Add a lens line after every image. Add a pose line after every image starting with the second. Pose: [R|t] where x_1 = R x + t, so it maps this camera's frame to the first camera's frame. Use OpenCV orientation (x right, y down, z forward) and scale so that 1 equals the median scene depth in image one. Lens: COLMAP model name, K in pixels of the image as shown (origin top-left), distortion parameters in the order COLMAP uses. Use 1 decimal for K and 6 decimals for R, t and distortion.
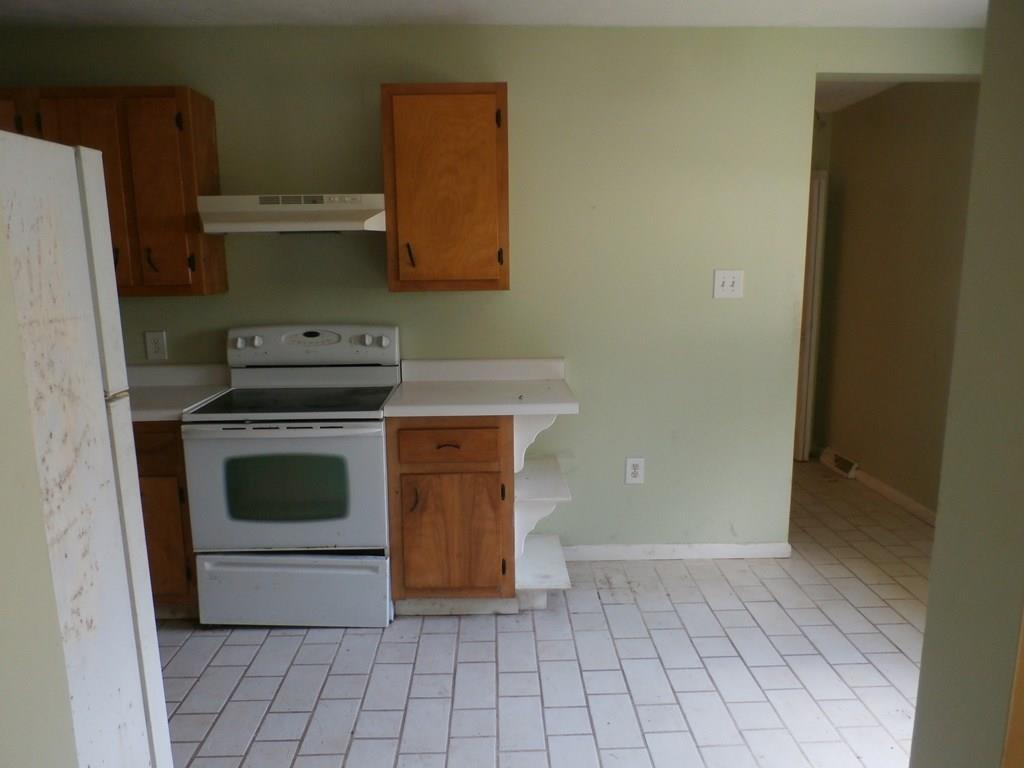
lens RADIAL K [[768.7, 0, 496.5], [0, 768.7, 403.7], [0, 0, 1]] dist [-0.000542, -0.006583]
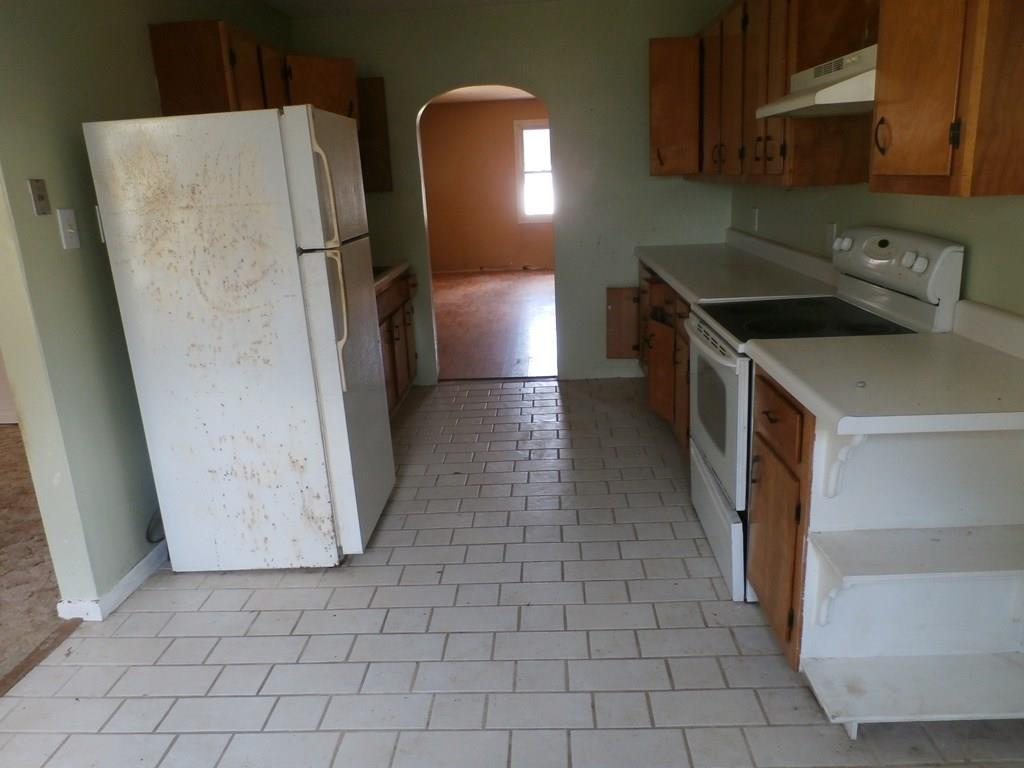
lens RADIAL K [[768.7, 0, 512.2], [0, 768.7, 378.8], [0, 0, 1]] dist [-0.000542, -0.006583]
pose [[-0.046080, 0.272100, -0.961165, 1.259503], [-0.138623, 0.951136, 0.275907, -0.282004], [0.989273, 0.145954, -0.006109, 1.531634]]
